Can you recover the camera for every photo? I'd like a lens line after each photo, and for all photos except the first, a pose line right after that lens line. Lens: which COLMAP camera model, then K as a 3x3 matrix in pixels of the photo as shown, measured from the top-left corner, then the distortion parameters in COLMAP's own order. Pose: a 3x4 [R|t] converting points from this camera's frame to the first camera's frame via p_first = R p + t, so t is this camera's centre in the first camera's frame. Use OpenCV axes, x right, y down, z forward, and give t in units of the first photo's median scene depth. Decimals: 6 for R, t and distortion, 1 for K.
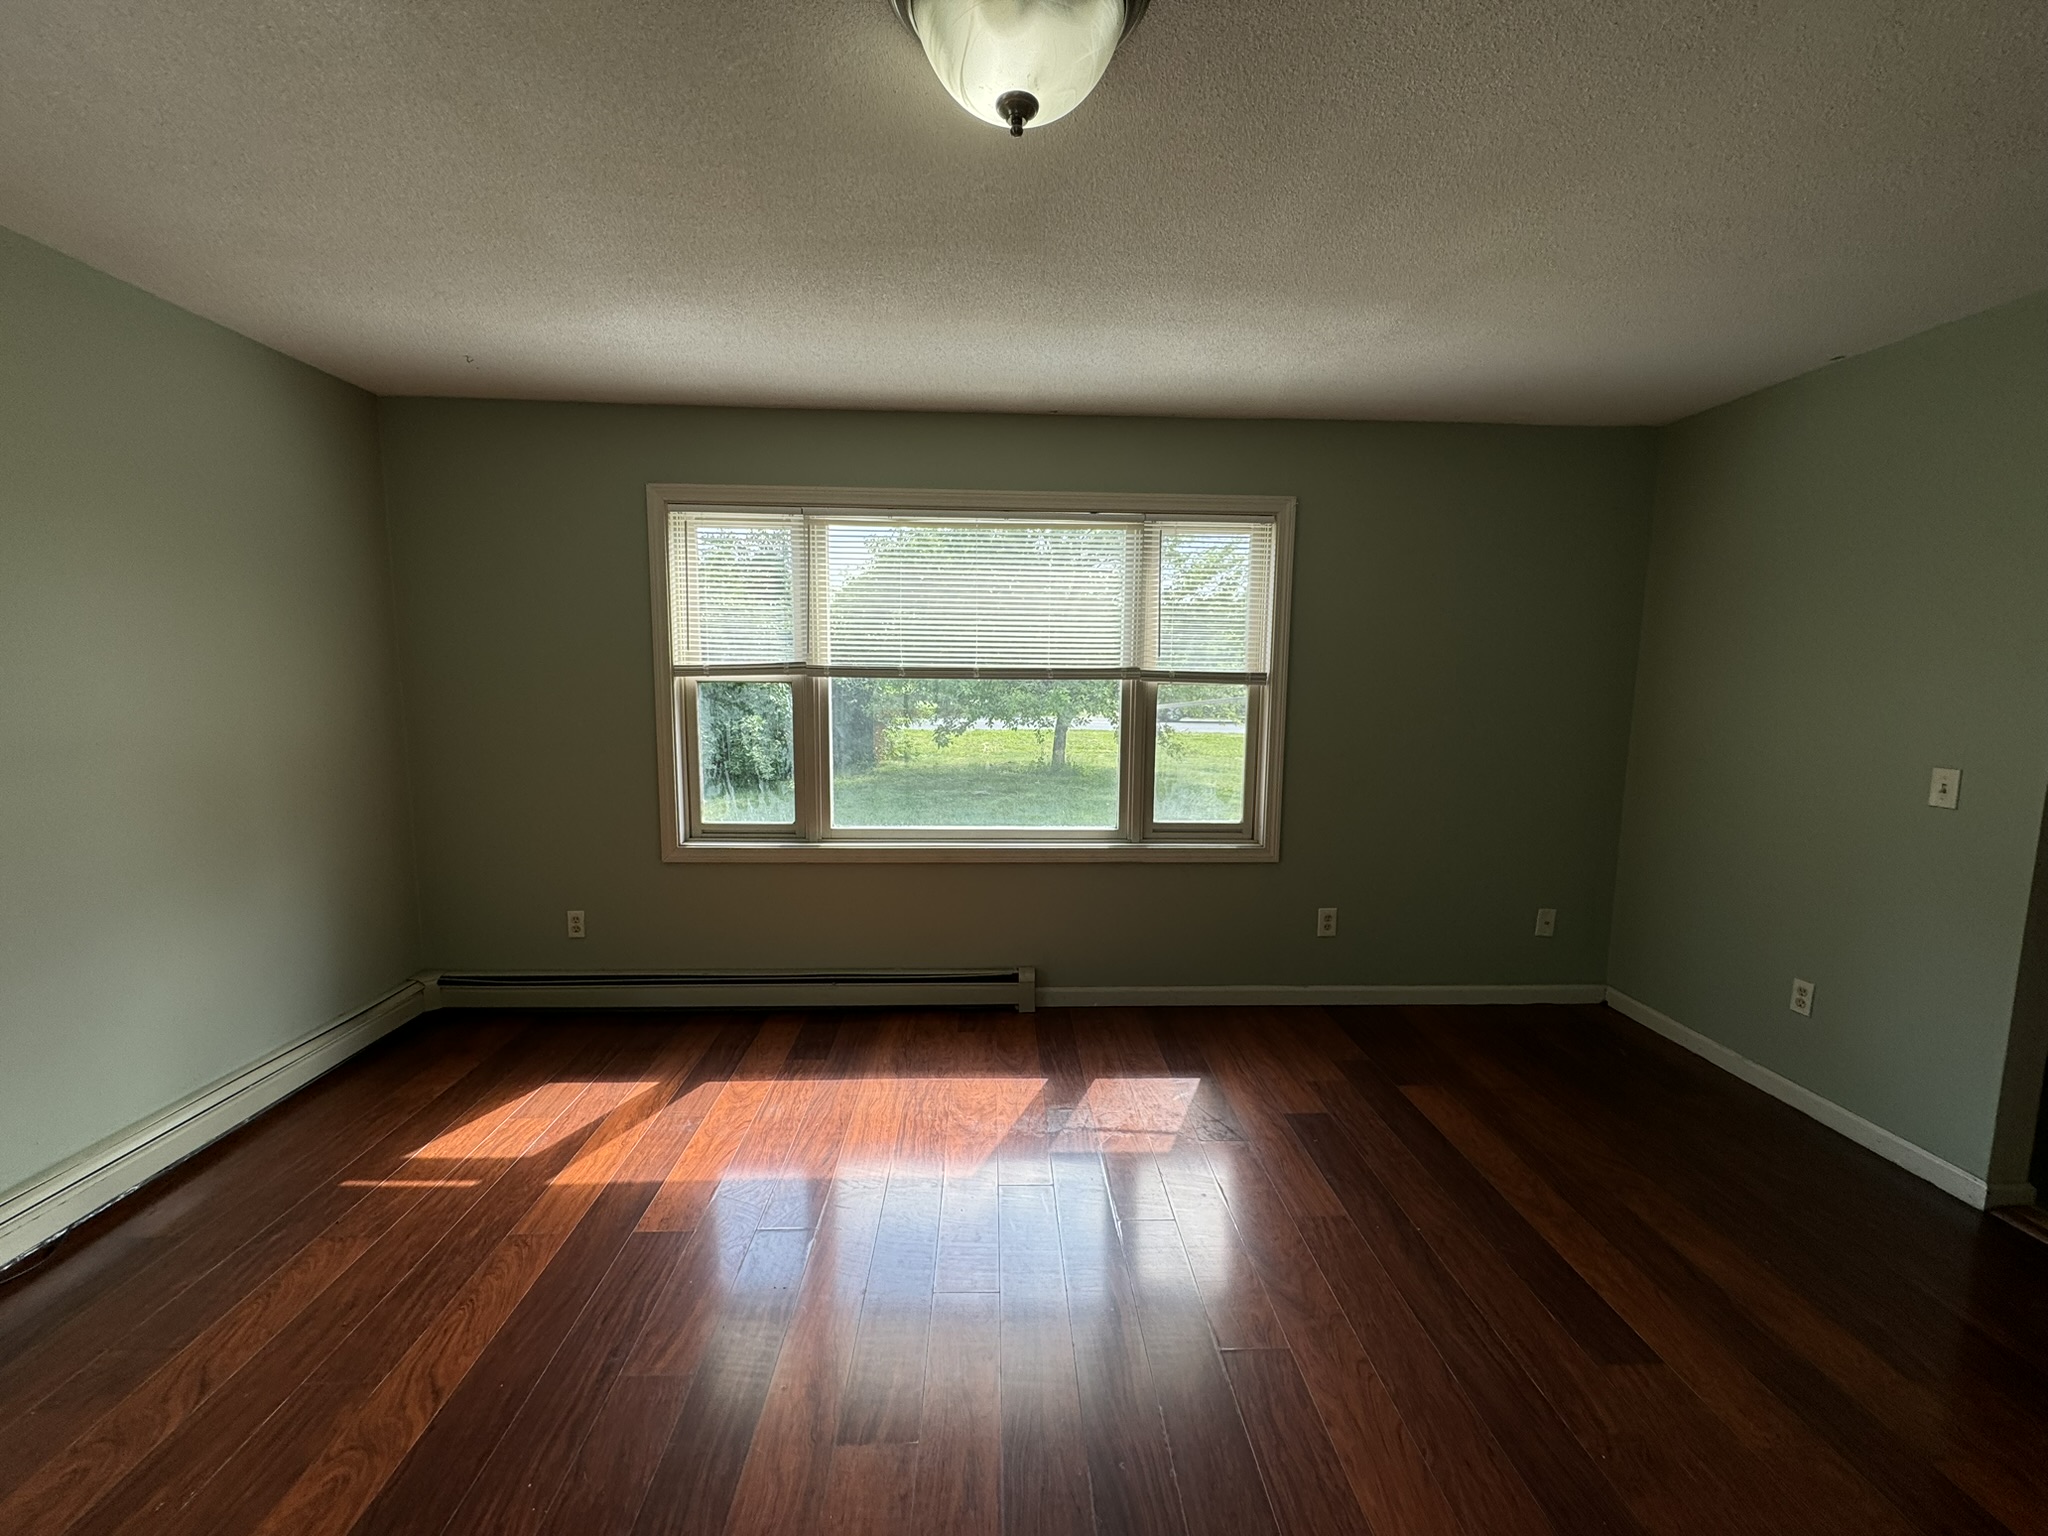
lens RADIAL K [[814.9, 0, 1020.1], [0, 814.9, 765.2], [0, 0, 1]] dist [-0.004456, 0.000525]
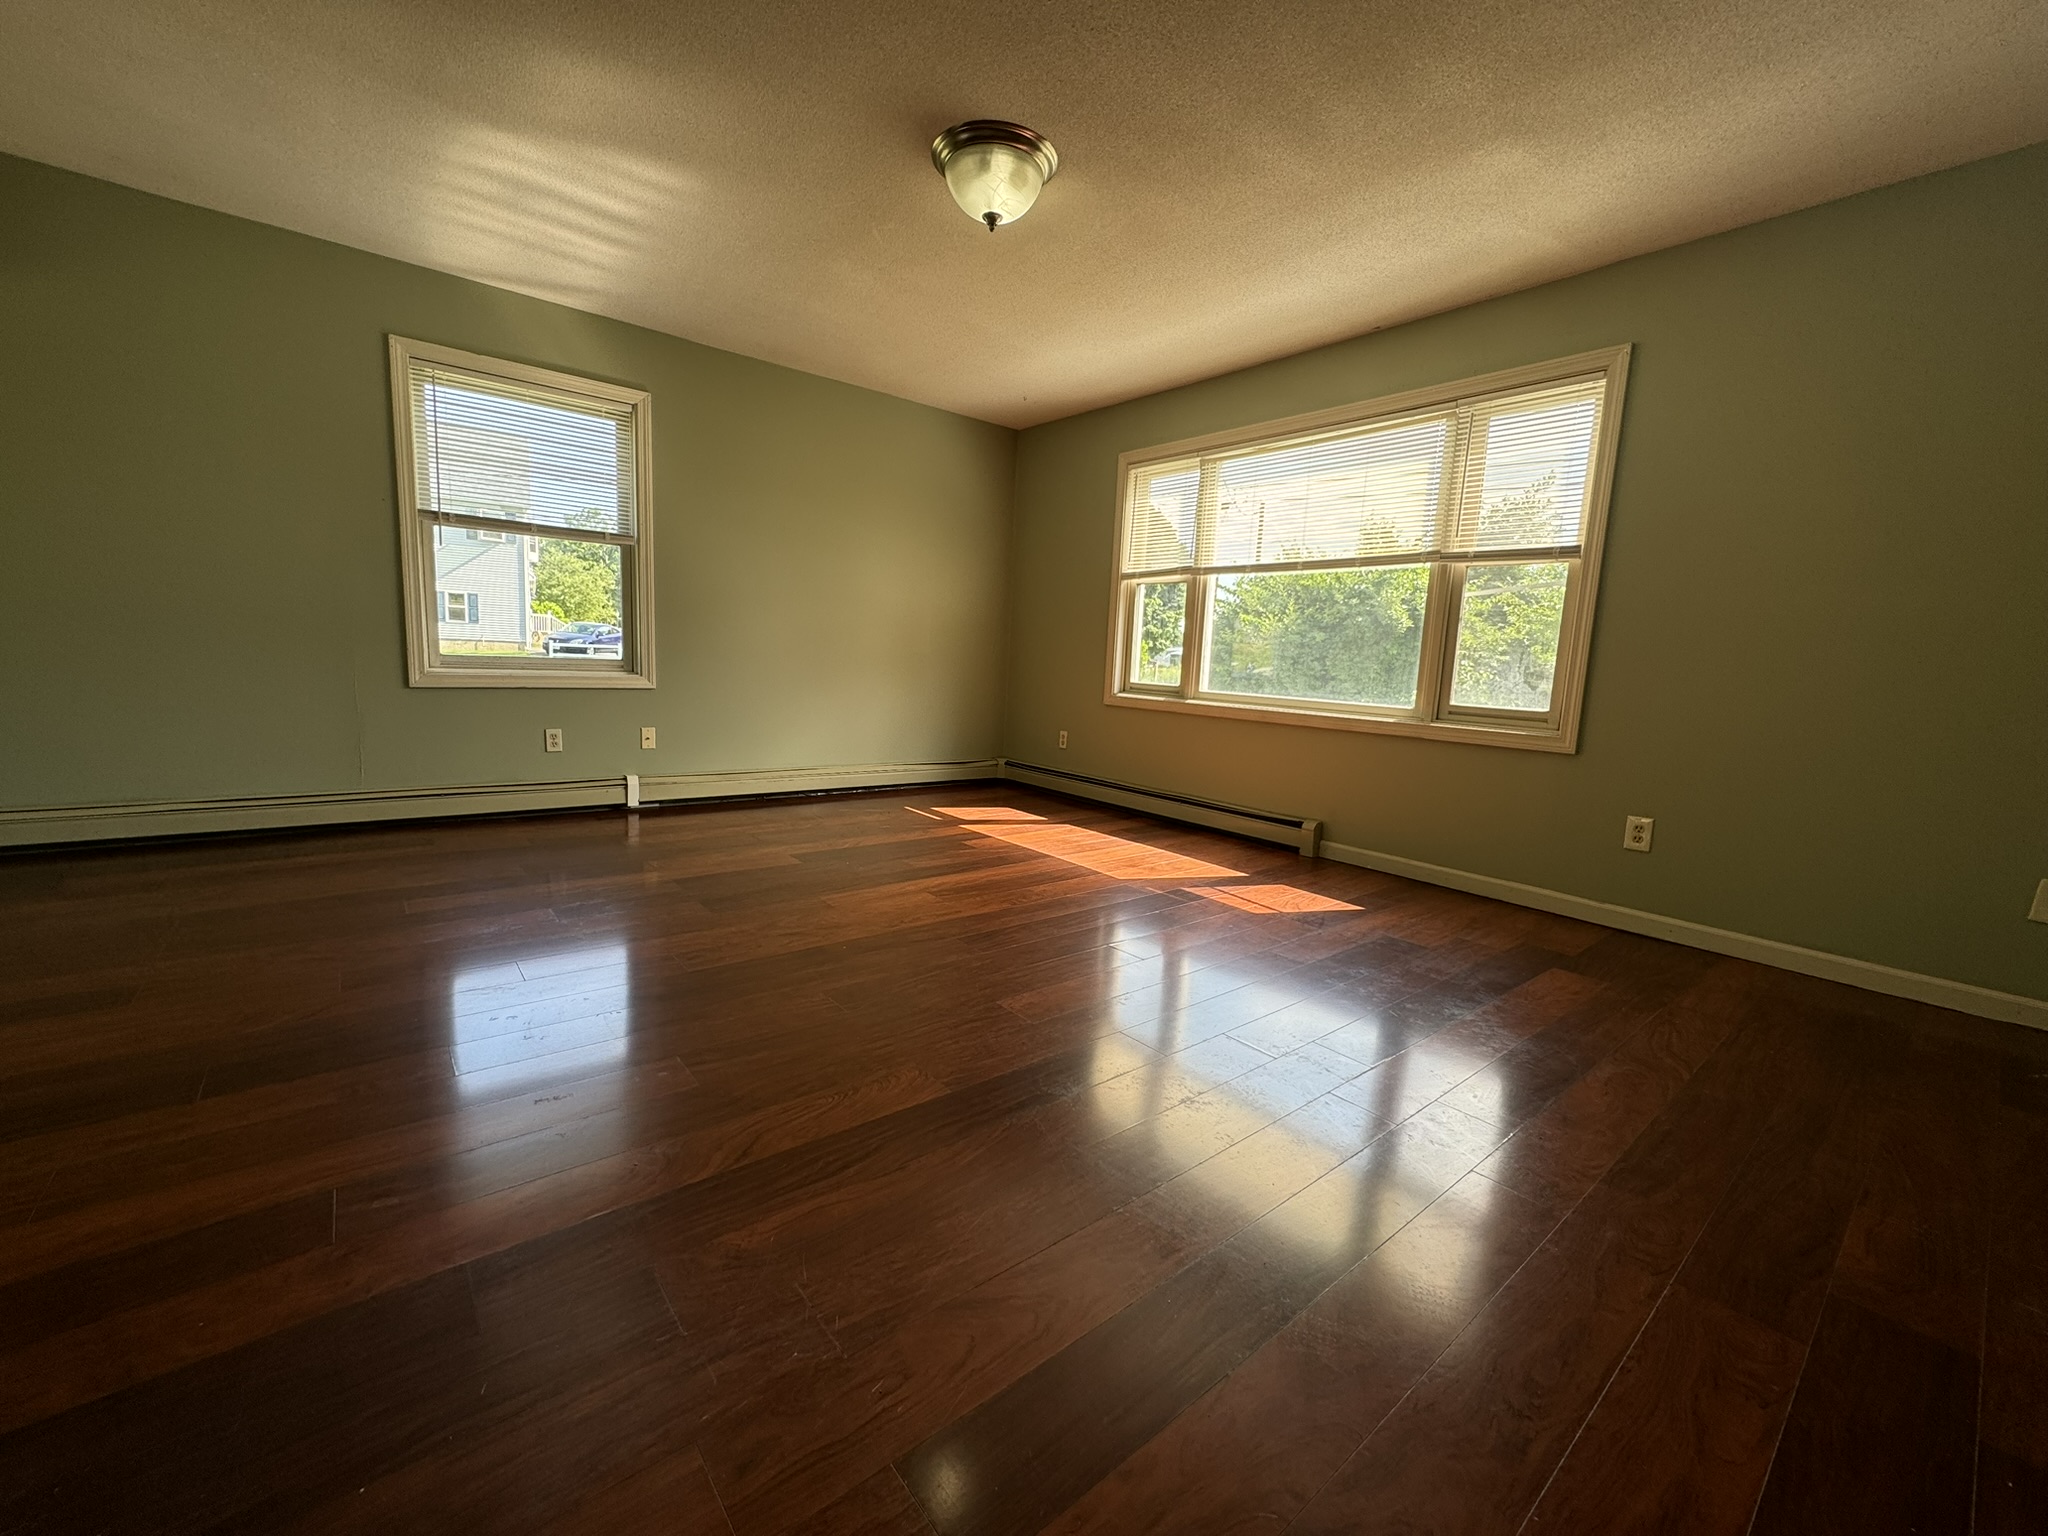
lens RADIAL K [[814.9, 0, 1023.9], [0, 814.9, 771.1], [0, 0, 1]] dist [-0.004456, 0.000525]
pose [[0.602494, 0.129450, -0.787556, 0.691712], [-0.133953, 0.989163, 0.060112, 0.172302], [0.786802, 0.069278, 0.613305, -0.044836]]
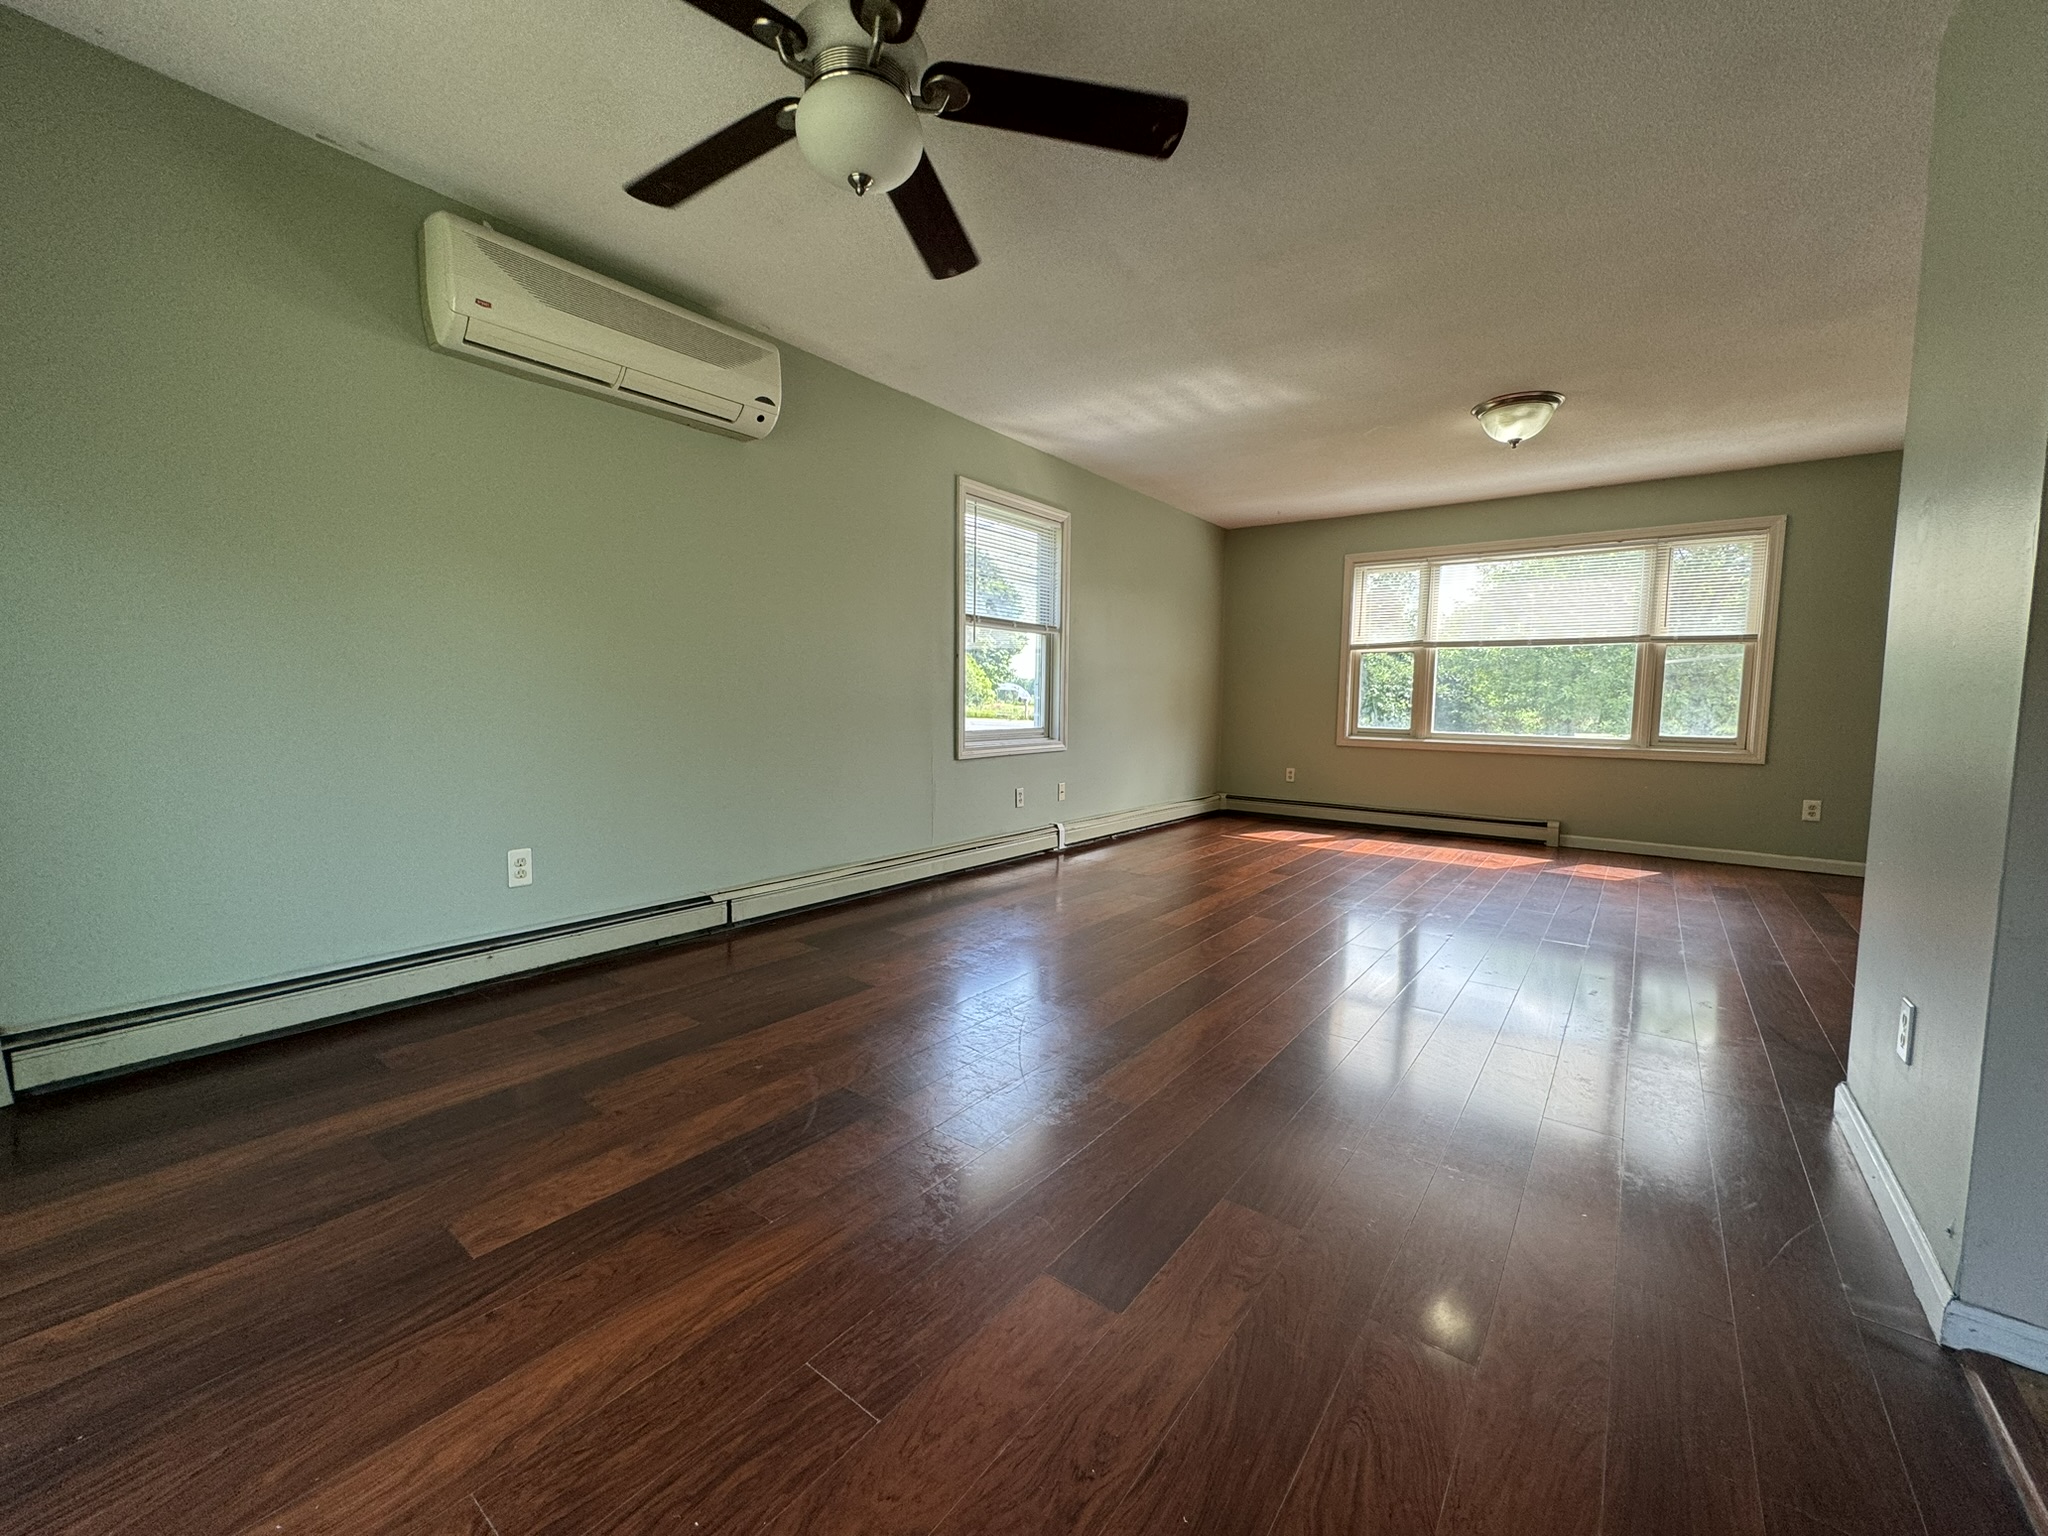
lens RADIAL K [[814.9, 0, 1020.2], [0, 814.9, 768.5], [0, 0, 1]] dist [-0.004456, 0.000525]
pose [[0.768449, 0.054161, -0.637615, 0.229845], [-0.080290, 0.996698, -0.012102, 0.260587], [0.634854, 0.060494, 0.770260, -0.995112]]
